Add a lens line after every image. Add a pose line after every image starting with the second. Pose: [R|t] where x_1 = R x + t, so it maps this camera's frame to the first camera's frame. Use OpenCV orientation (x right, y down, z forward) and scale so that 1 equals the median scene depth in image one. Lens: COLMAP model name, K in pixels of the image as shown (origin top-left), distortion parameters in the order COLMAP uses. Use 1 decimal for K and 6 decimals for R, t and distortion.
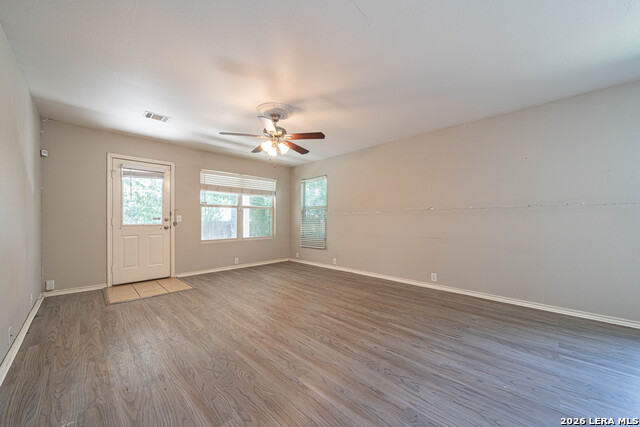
lens RADIAL K [[234.1, 0, 319.7], [0, 234.1, 219.0], [0, 0, 1]] dist [-0.001807, 0.000015]
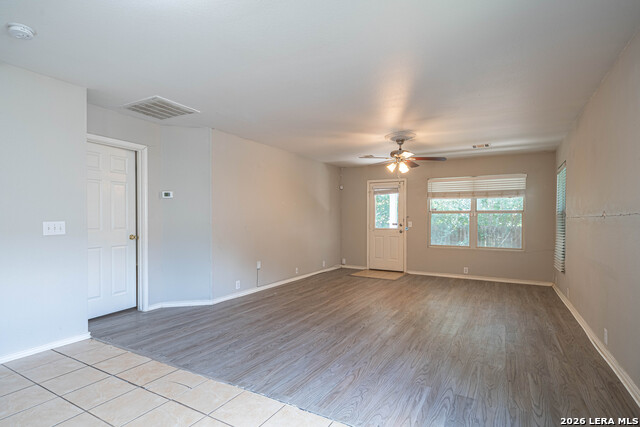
lens RADIAL K [[329.7, 0, 320.1], [0, 329.7, 214.9], [0, 0, 1]] dist [-0.000043, -0.000427]
pose [[0.269104, -0.015131, -0.962992, 1.196634], [-0.008054, 0.999806, -0.017960, -0.022161], [0.963077, 0.012589, 0.268930, 0.147875]]
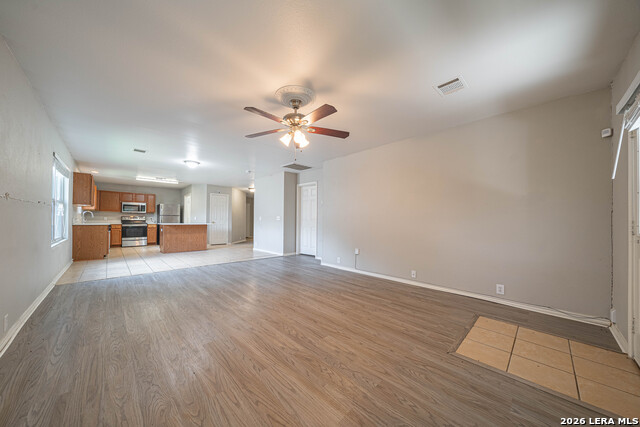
lens RADIAL K [[222.1, 0, 323.5], [0, 222.1, 218.1], [0, 0, 1]] dist [-0.007447, -0.000181]
pose [[-0.999904, -0.010578, 0.008915, -0.283119], [-0.010616, 0.999935, -0.004182, 0.000870], [-0.008870, -0.004276, -0.999952, 1.688408]]
